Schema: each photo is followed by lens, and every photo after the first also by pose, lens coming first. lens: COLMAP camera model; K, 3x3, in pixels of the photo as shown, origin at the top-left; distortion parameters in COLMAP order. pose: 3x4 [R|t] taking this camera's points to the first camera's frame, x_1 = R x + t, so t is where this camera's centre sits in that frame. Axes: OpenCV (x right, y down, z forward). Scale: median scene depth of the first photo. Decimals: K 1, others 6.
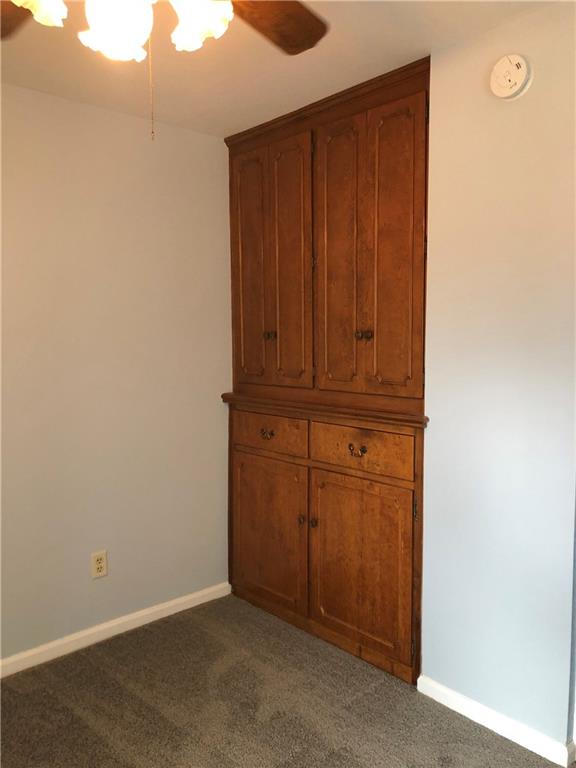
lens RADIAL K [[644.8, 0, 288.0], [0, 644.8, 384.0], [0, 0, 1]] dist [0.057127, -0.073635]
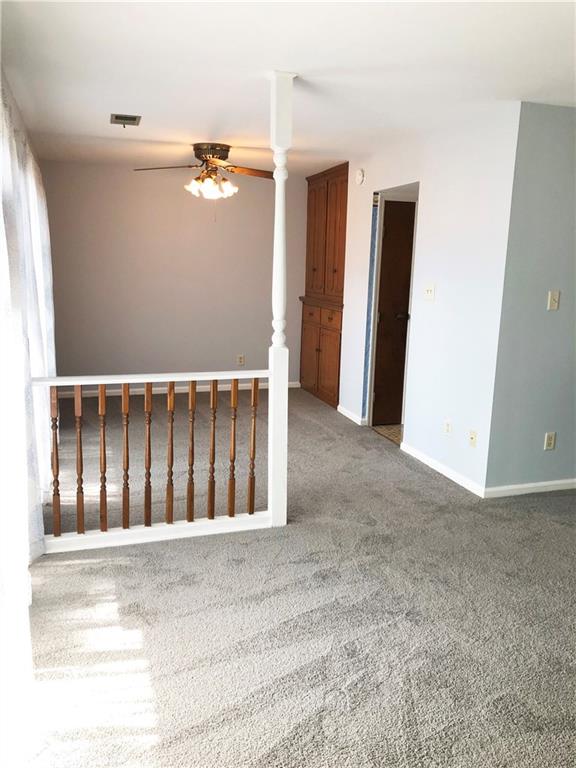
lens RADIAL K [[634.0, 0, 284.6], [0, 634.0, 385.4], [0, 0, 1]] dist [0.009386, -0.002276]
pose [[0.908938, 0.107343, -0.402876, 0.896903], [-0.058135, 0.989479, 0.132479, 0.044230], [0.412858, -0.096994, 0.905616, -1.203203]]
